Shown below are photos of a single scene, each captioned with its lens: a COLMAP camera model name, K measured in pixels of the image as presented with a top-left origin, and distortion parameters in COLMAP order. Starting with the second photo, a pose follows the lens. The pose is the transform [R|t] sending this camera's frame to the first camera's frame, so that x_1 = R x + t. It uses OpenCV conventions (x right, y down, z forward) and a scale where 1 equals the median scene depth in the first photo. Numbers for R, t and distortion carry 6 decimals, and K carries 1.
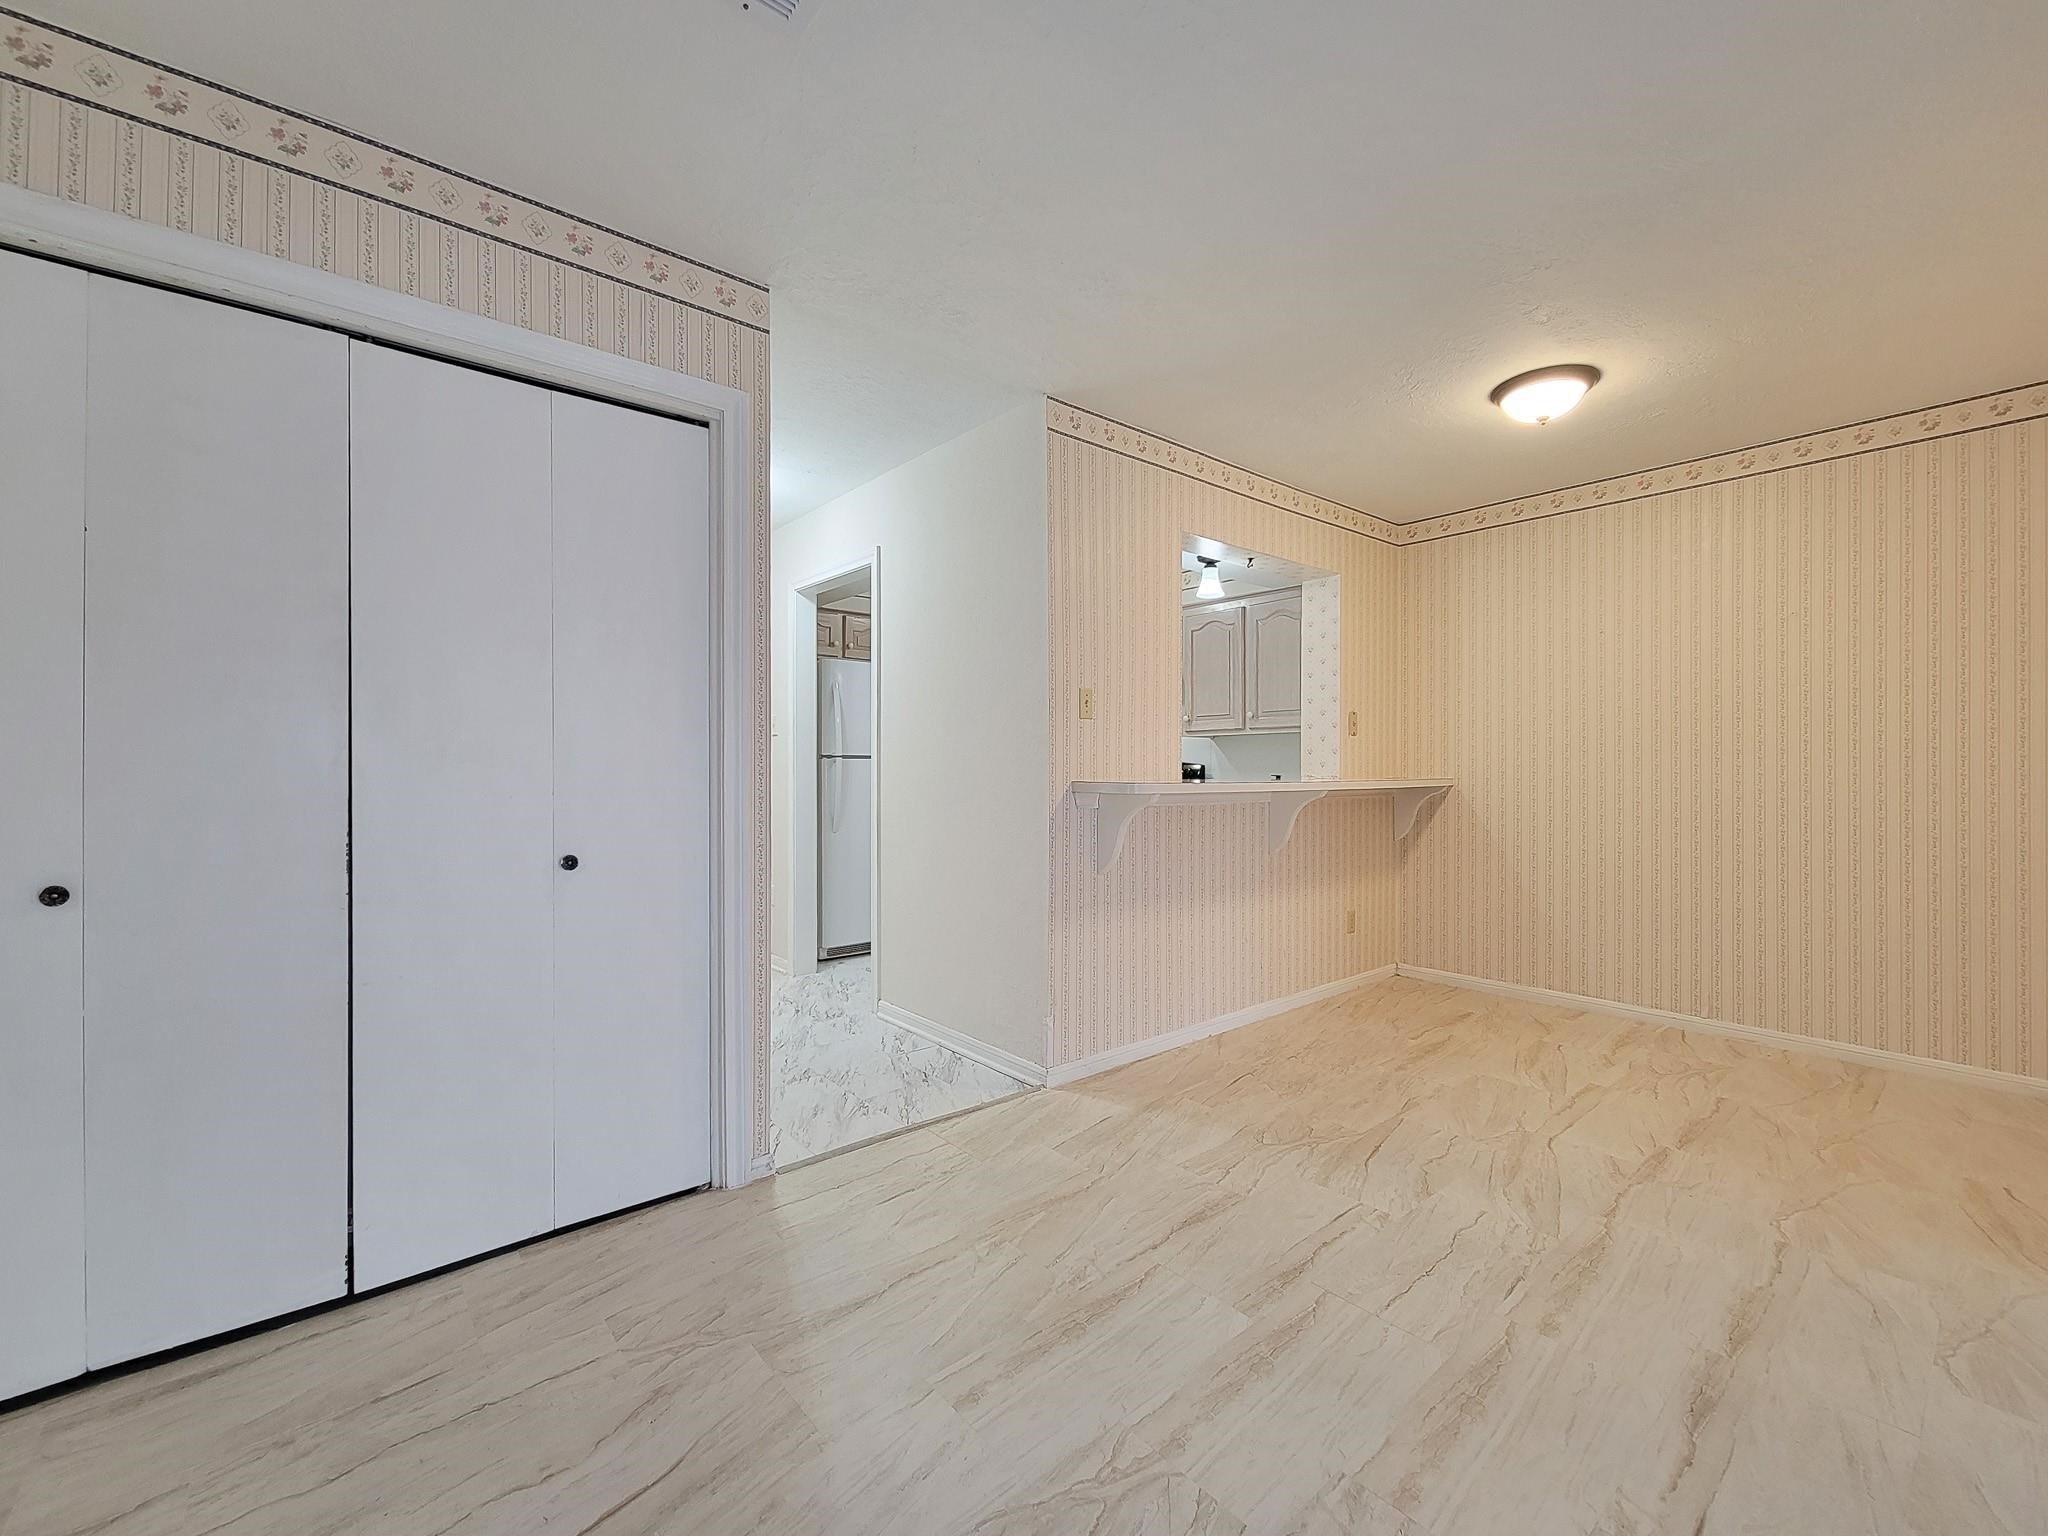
lens RADIAL K [[853.3, 0, 1075.8], [0, 853.3, 772.4], [0, 0, 1]] dist [0.004136, -0.003056]
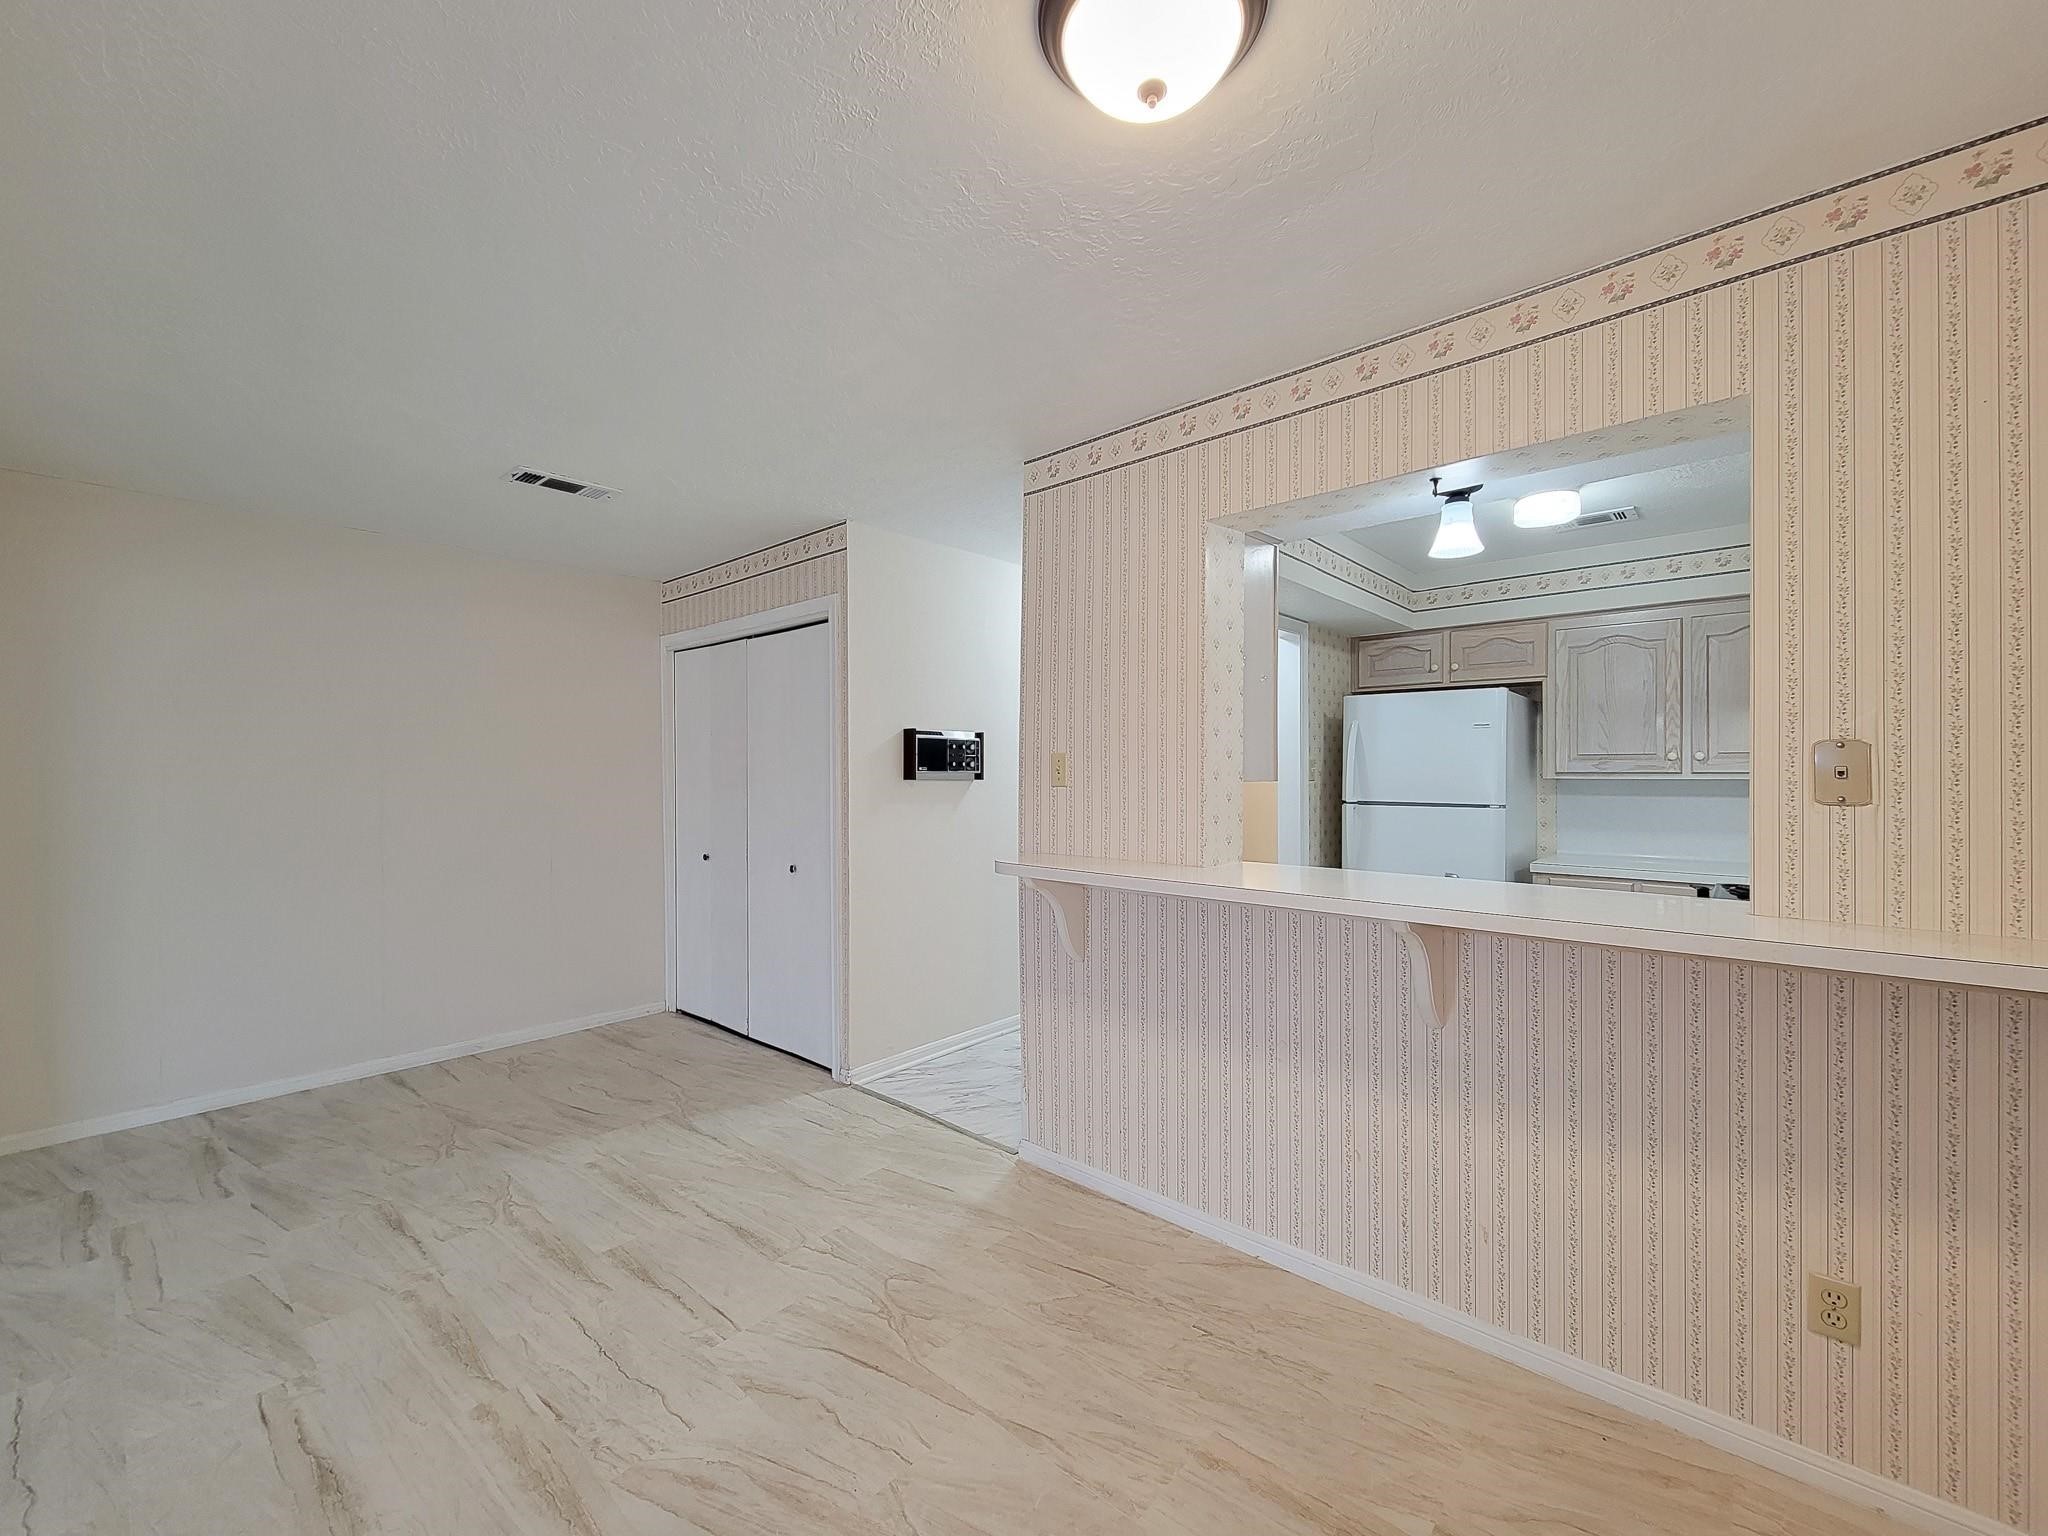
lens RADIAL K [[853.3, 0, 1006.1], [0, 853.3, 773.8], [0, 0, 1]] dist [0.004136, -0.003056]
pose [[0.094193, 0.003656, -0.995547, 1.122594], [-0.003808, 0.999987, 0.003312, -0.096545], [0.995547, 0.003479, 0.094205, 1.041354]]
